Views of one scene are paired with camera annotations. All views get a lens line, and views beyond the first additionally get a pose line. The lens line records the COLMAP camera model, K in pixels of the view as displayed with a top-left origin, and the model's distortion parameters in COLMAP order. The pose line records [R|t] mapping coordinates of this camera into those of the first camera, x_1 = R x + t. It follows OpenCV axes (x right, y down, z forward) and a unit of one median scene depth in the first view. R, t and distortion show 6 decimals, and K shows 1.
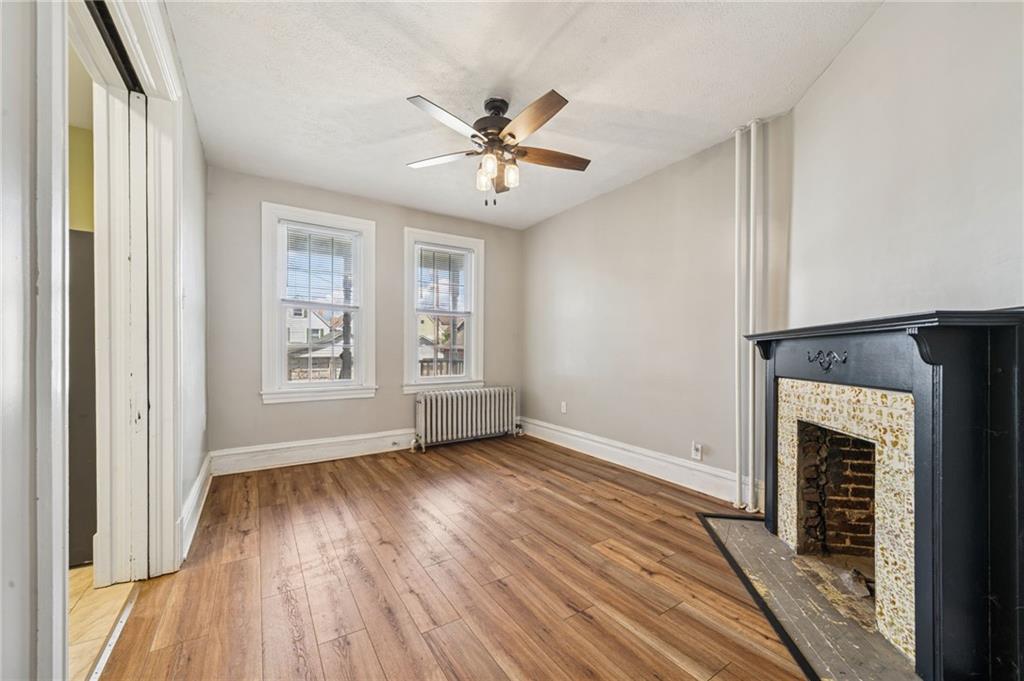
lens RADIAL K [[389.0, 0, 504.8], [0, 389.0, 351.7], [0, 0, 1]] dist [-0.000094, 0.000108]
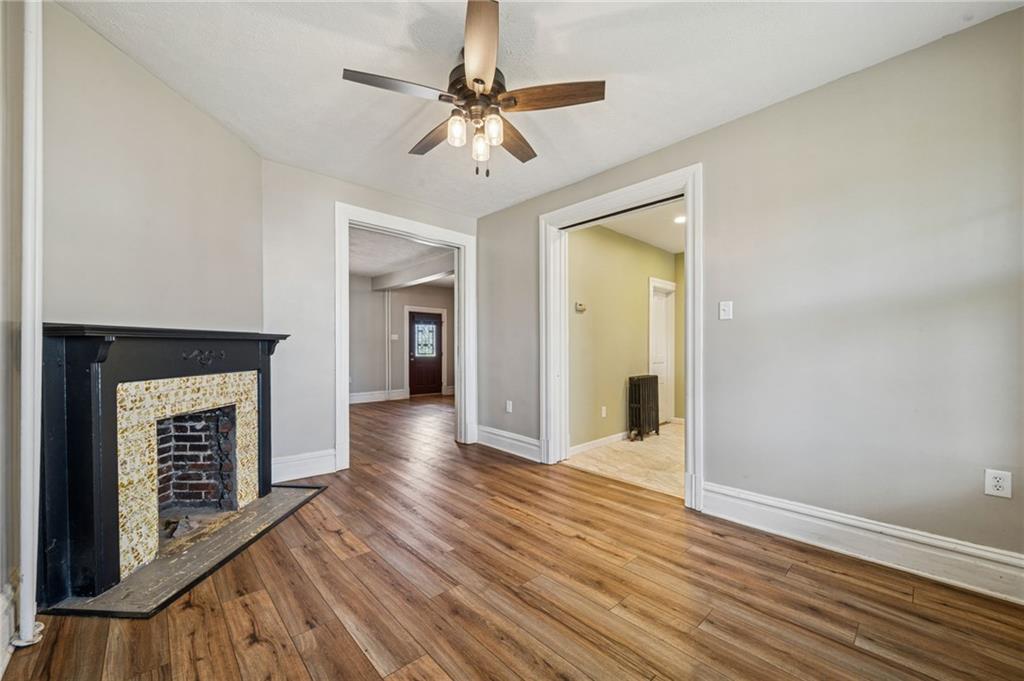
lens RADIAL K [[389.0, 0, 504.8], [0, 389.0, 351.7], [0, 0, 1]] dist [-0.000094, 0.000108]
pose [[-0.984222, -0.007466, -0.176781, 0.062050], [-0.008961, 0.999931, 0.007657, -0.011067], [0.176712, 0.009120, -0.984220, 1.867423]]
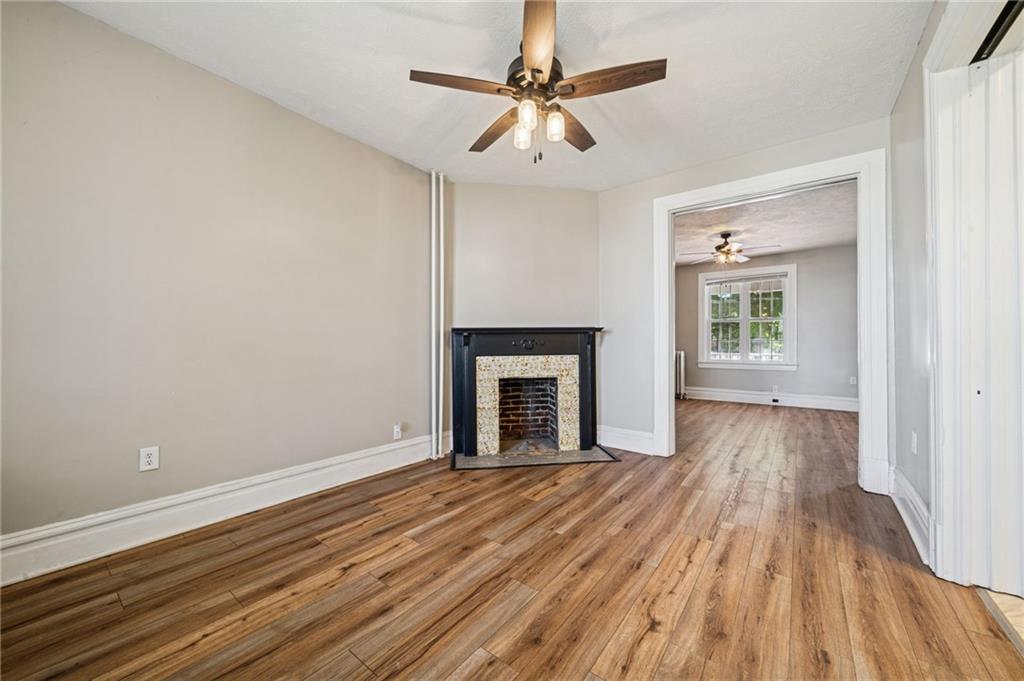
lens RADIAL K [[382.7, 0, 512.0], [0, 382.7, 340.5], [0, 0, 1]] dist [-0.000886, -0.000039]
pose [[-0.348995, 0.001630, 0.937123, -0.796178], [0.001782, 0.999998, -0.001076, 0.003092], [-0.937123, 0.001295, -0.348997, 1.373418]]
